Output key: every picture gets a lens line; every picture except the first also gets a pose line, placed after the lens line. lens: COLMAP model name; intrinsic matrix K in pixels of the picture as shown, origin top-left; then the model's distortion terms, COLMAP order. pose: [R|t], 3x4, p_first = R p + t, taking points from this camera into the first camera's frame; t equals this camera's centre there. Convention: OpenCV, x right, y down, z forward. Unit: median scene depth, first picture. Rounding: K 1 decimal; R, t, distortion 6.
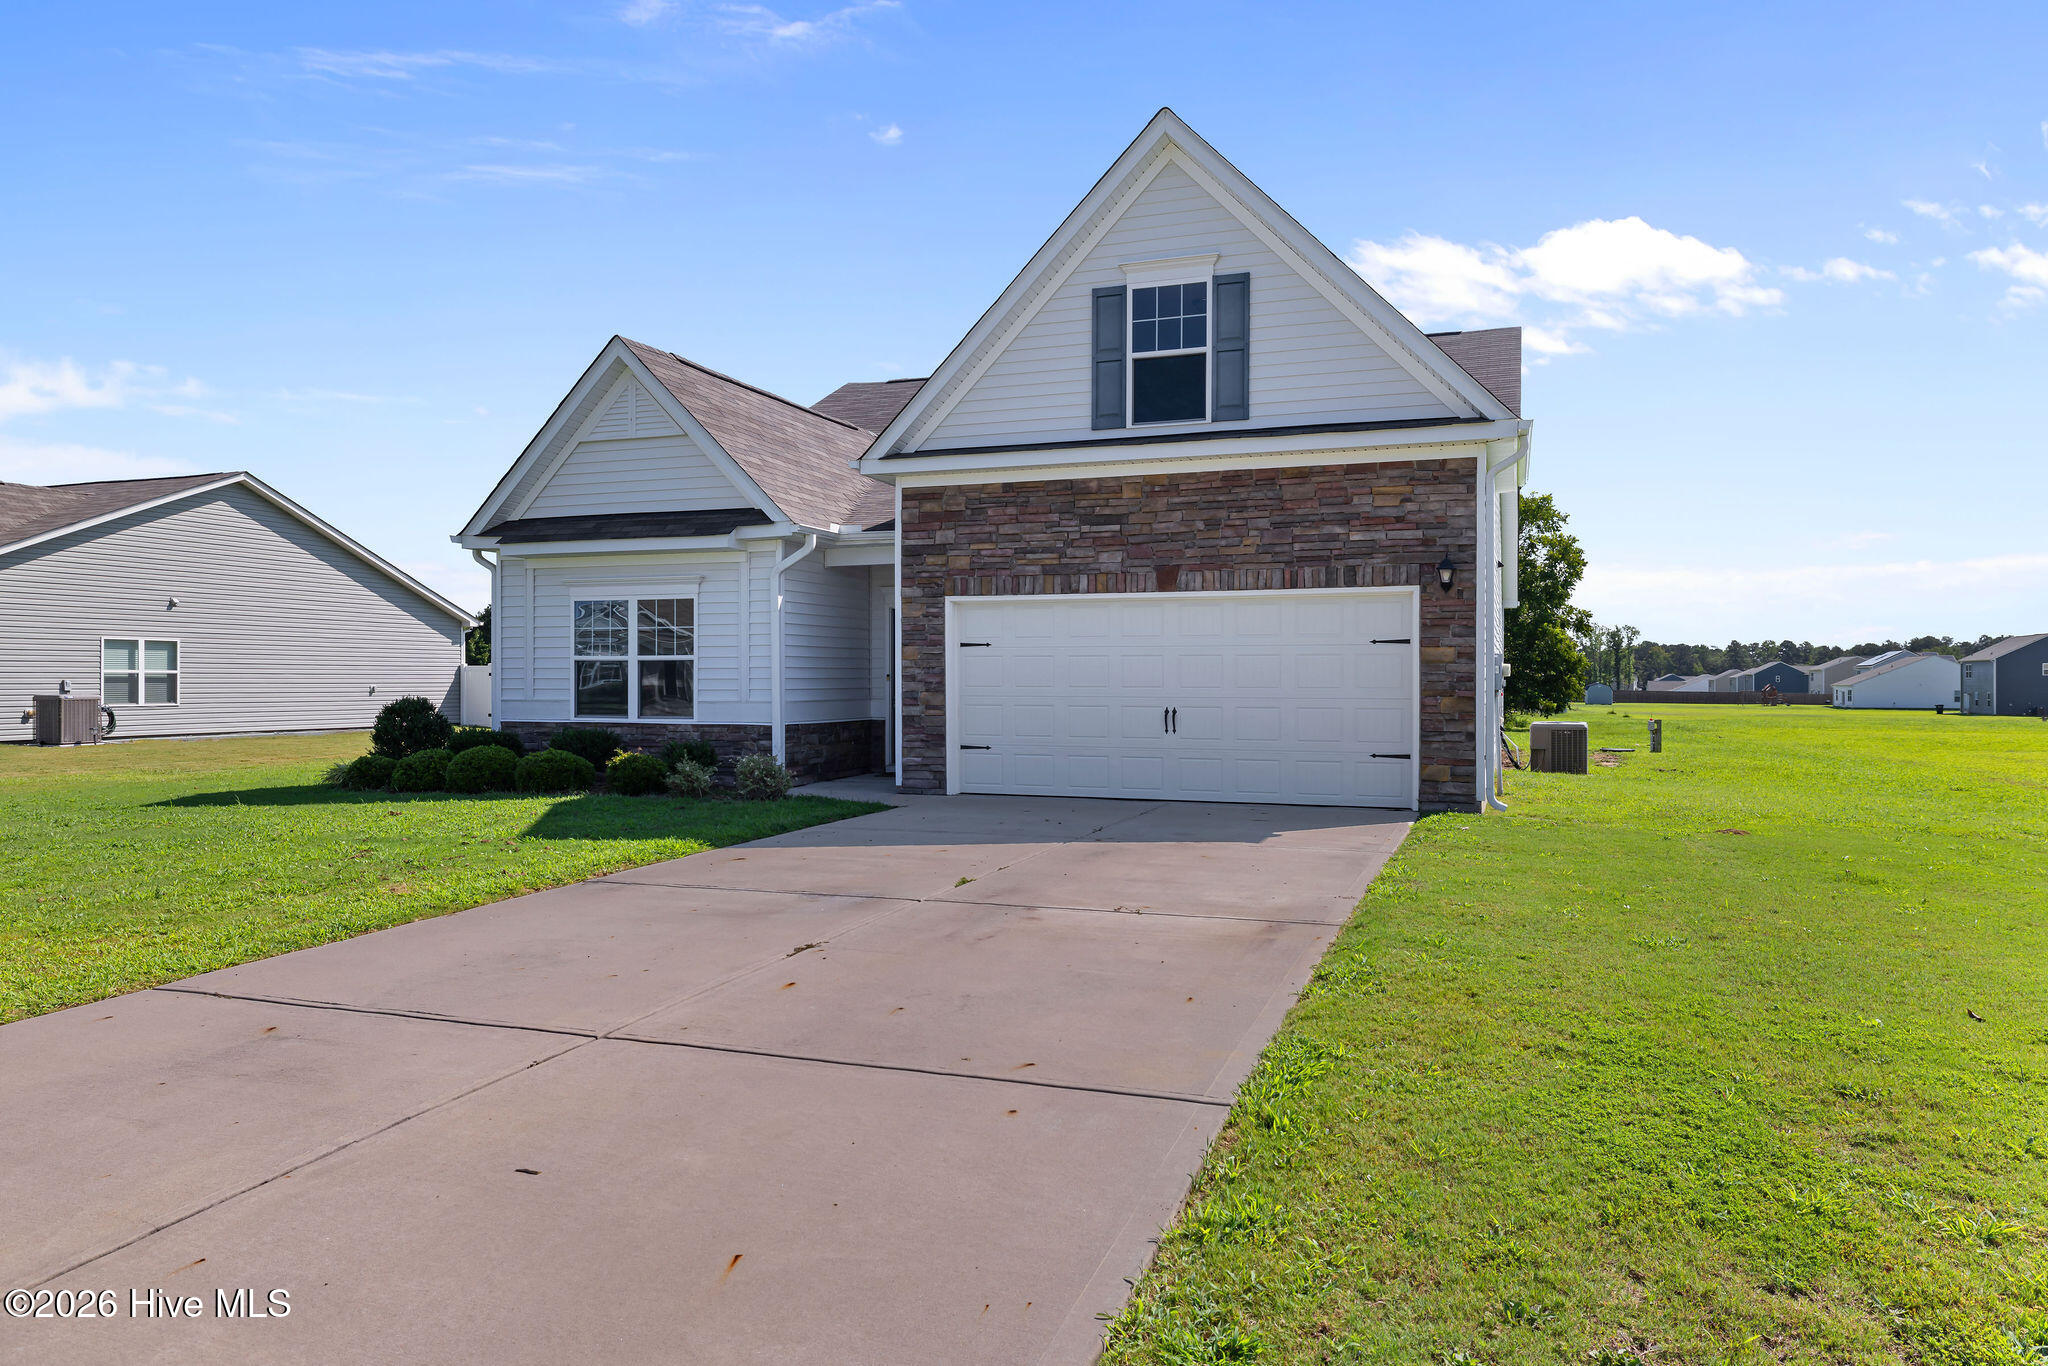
lens RADIAL K [[1289.7, 0, 1024.9], [0, 1289.7, 674.3], [0, 0, 1]] dist [0.001339, -0.002504]
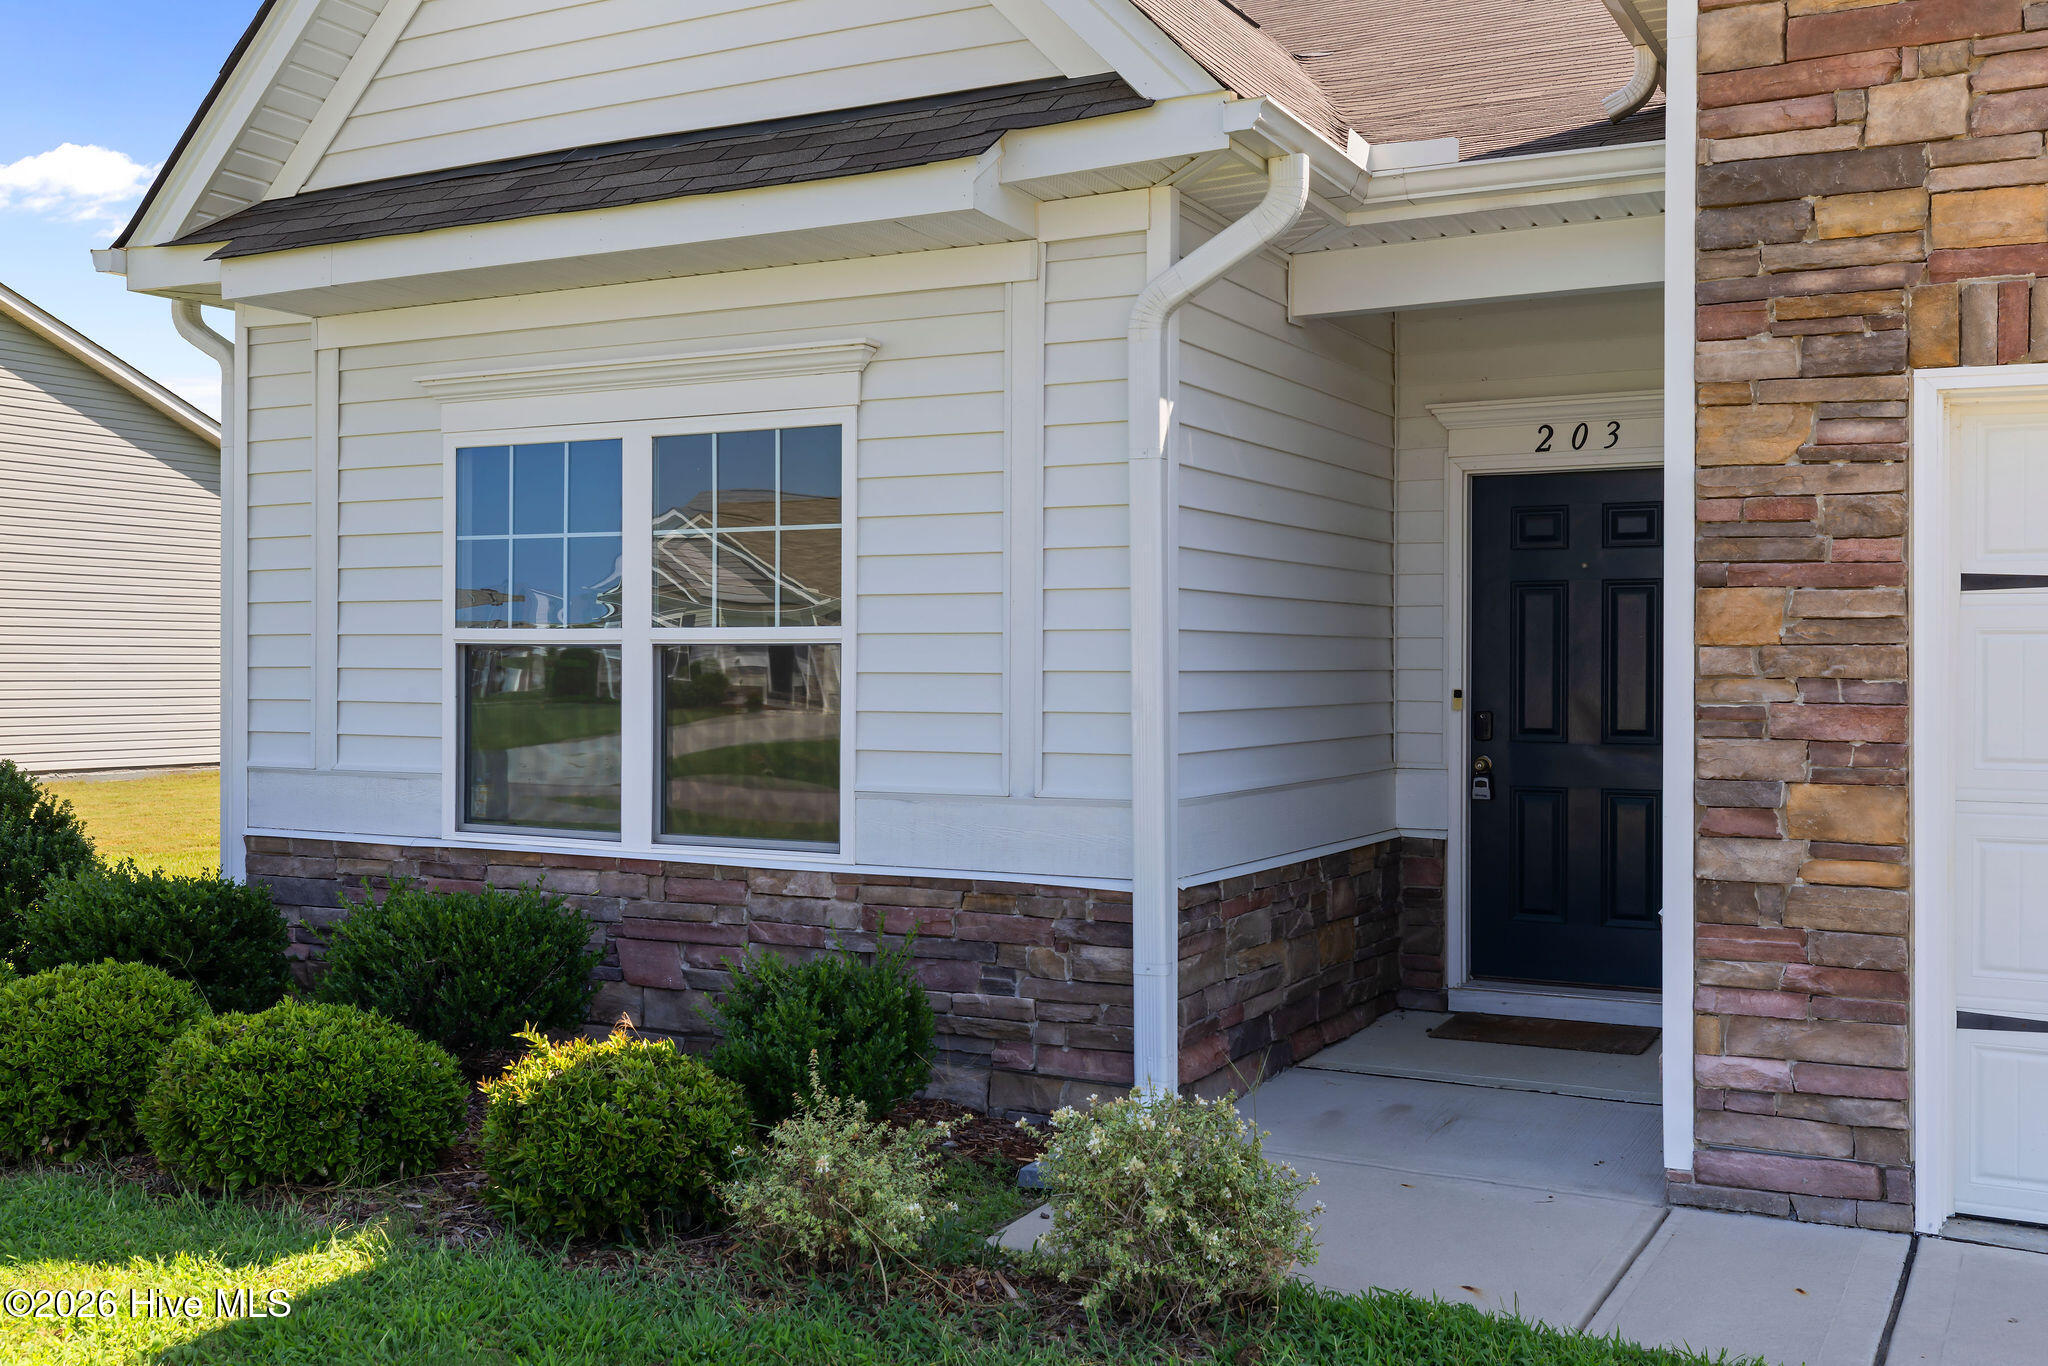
lens RADIAL K [[1985.8, 0, 1022.4], [0, 1985.8, 684.3], [0, 0, 1]] dist [0.002906, 0.000000]
pose [[0.988769, 0.005297, -0.149355, -0.157495], [-0.003372, 0.999908, 0.013139, -0.008214], [0.149411, -0.012488, 0.988696, 0.595031]]
